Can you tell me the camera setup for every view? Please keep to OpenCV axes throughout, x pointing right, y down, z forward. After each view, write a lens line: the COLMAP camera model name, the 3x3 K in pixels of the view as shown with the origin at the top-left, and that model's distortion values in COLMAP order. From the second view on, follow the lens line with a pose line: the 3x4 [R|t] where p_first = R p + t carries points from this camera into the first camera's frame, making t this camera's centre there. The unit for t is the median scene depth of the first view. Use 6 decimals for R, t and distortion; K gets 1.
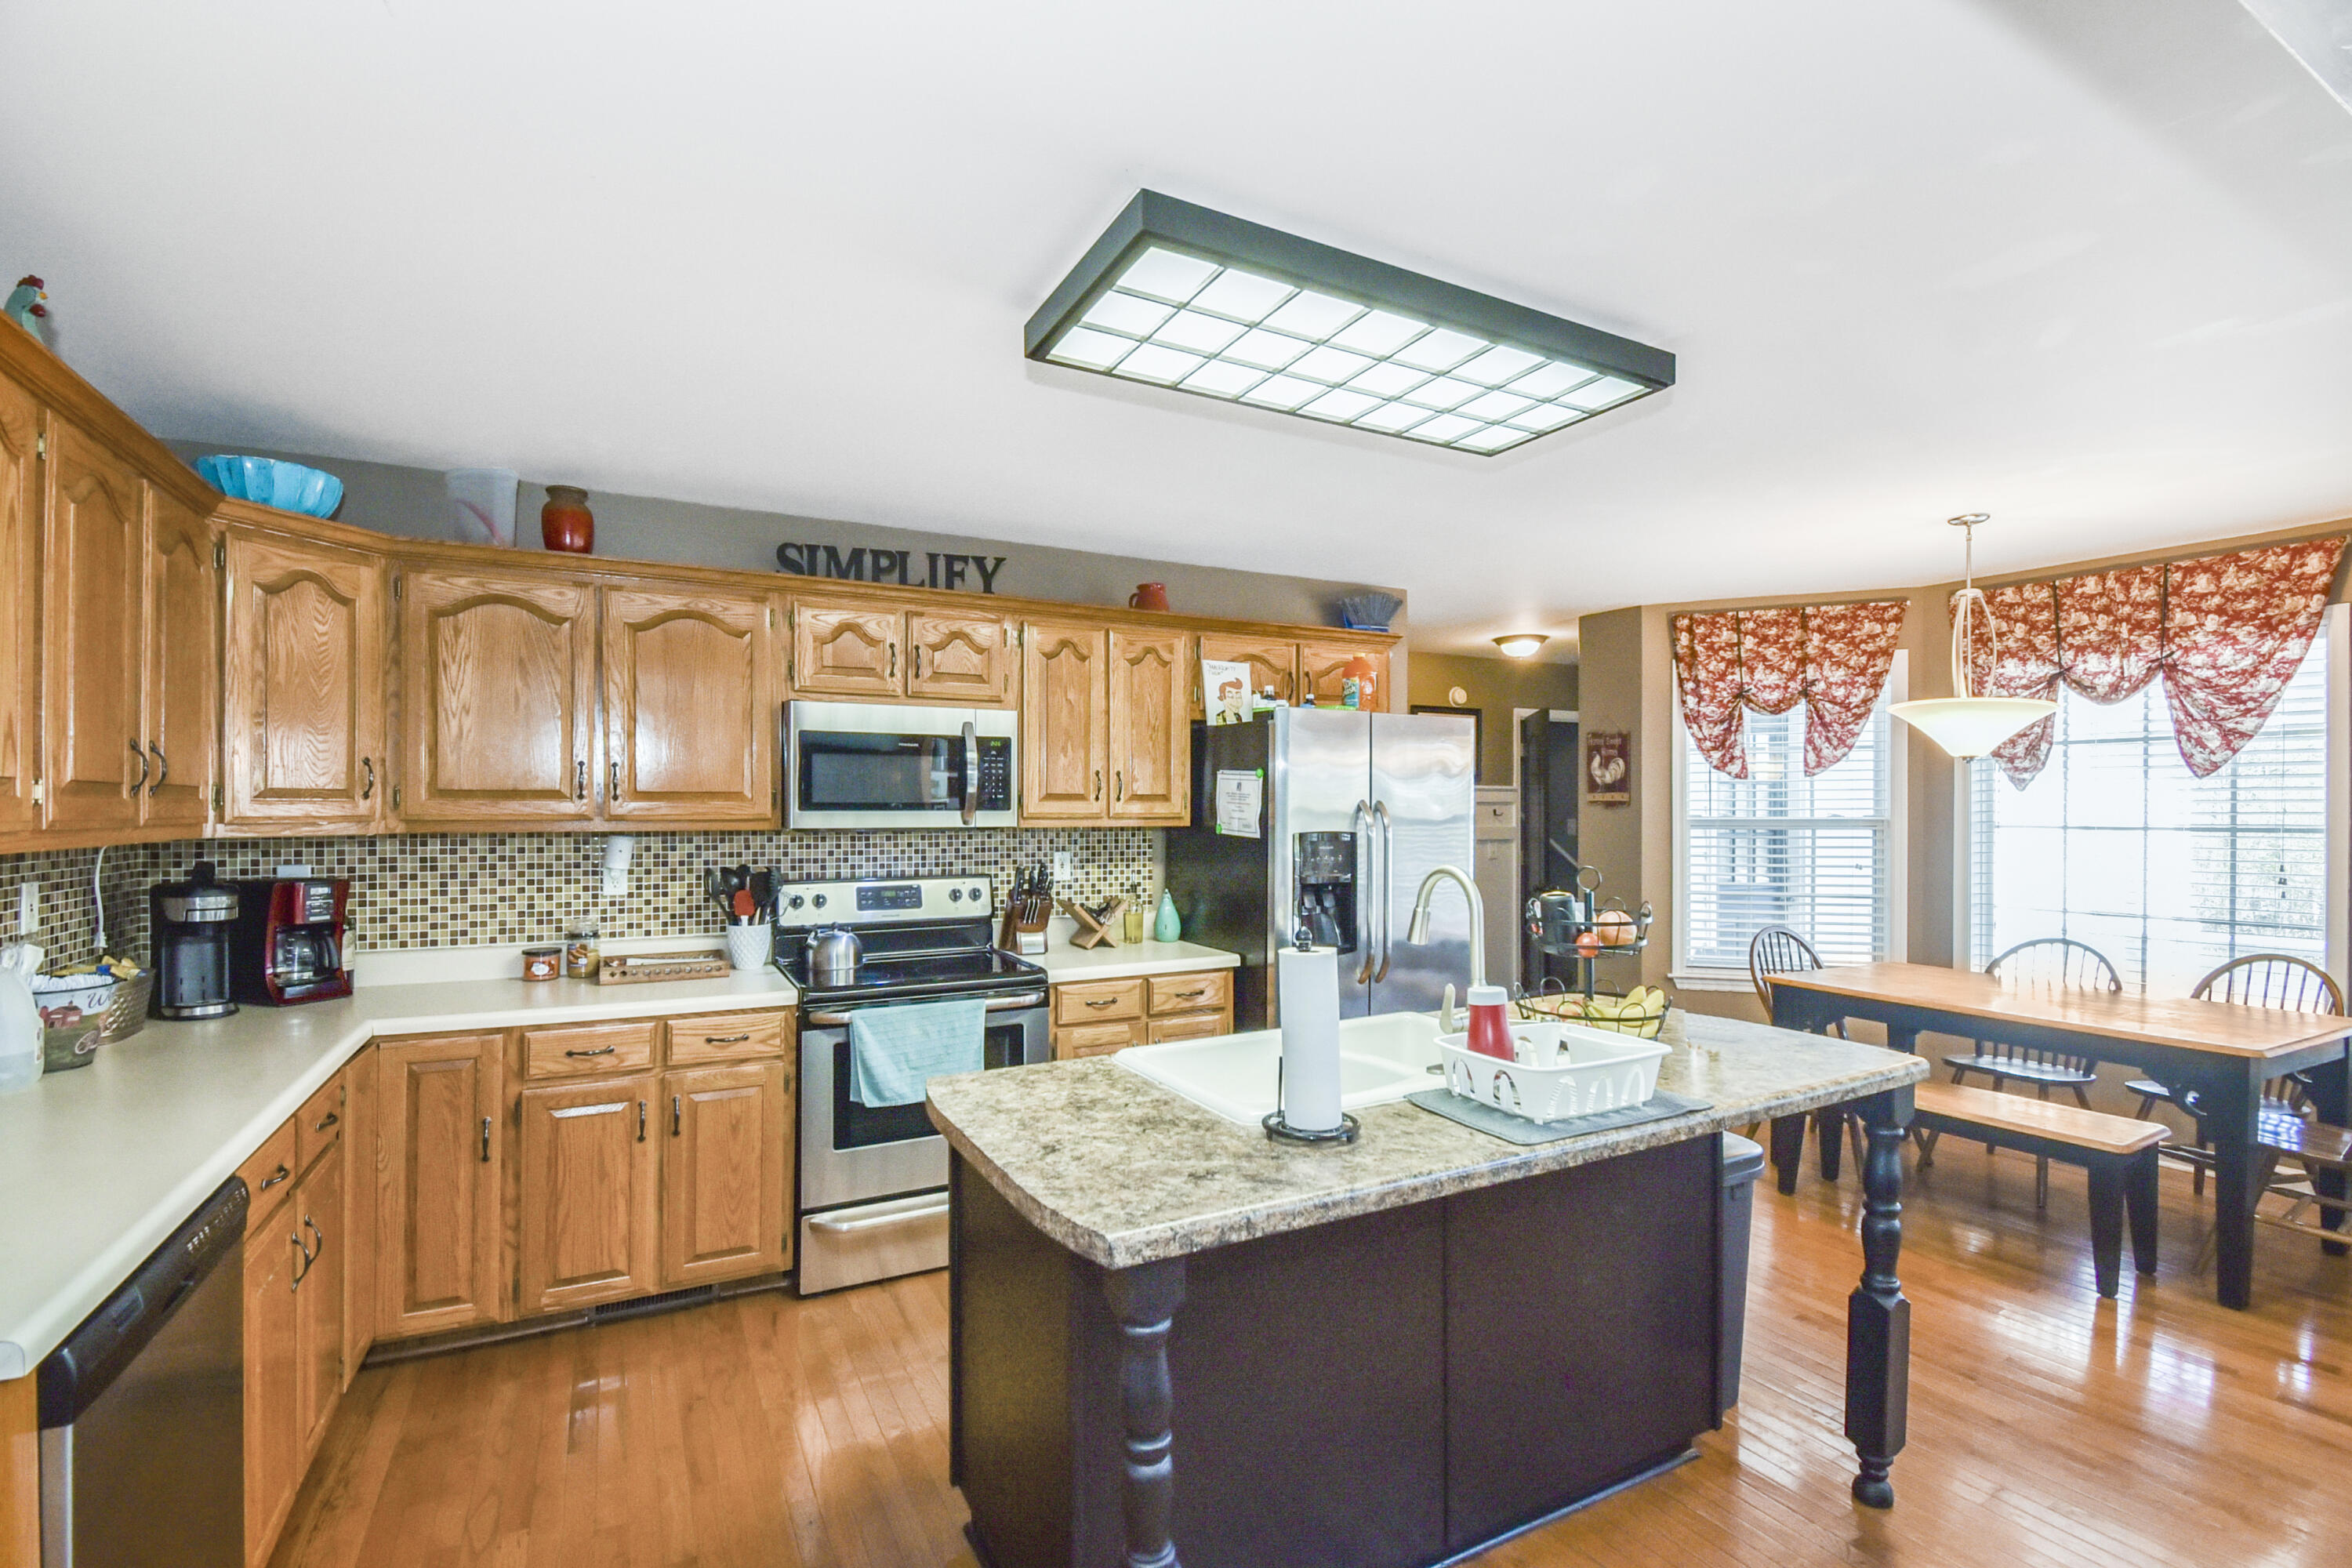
lens RADIAL K [[1057.5, 0, 1158.9], [0, 1057.5, 798.7], [0, 0, 1]] dist [-0.002426, -0.000417]
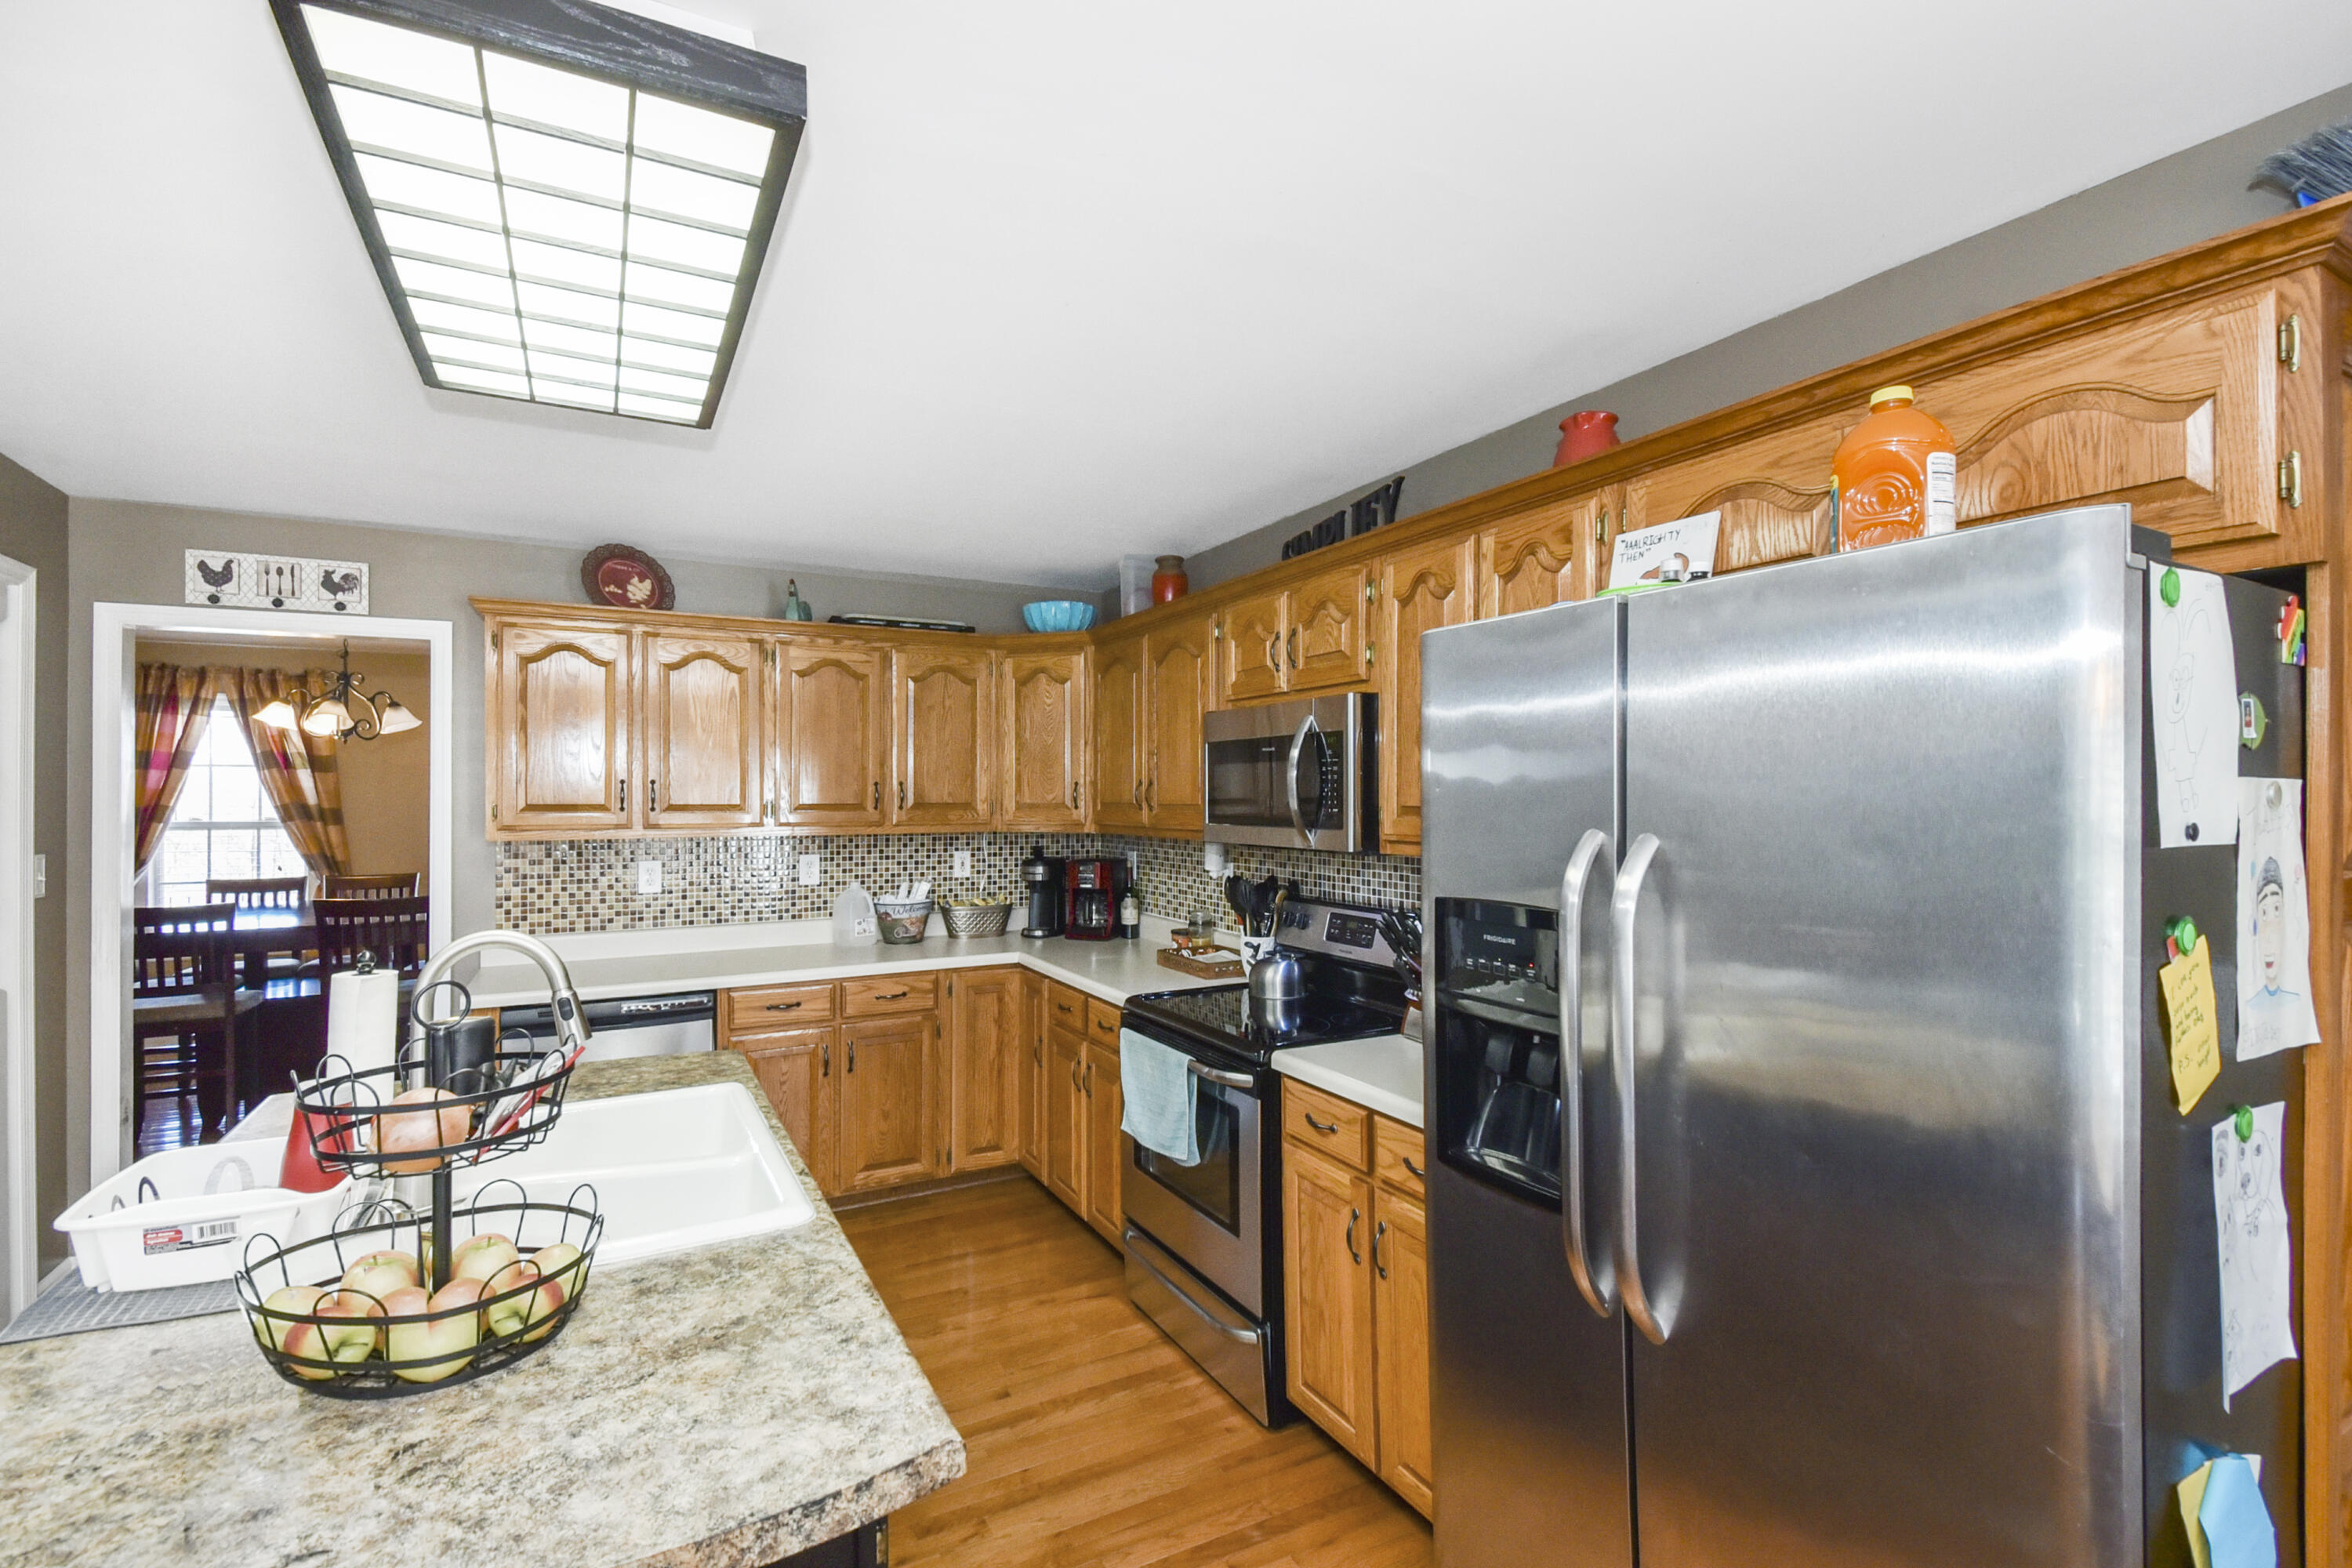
lens RADIAL K [[1057.5, 0, 1176.9], [0, 1057.5, 791.2], [0, 0, 1]] dist [-0.002426, -0.000417]
pose [[0.013302, -0.002584, -0.999908, 0.653683], [0.010226, 0.999945, -0.002448, -0.017395], [0.999859, -0.010192, 0.013328, 0.968183]]
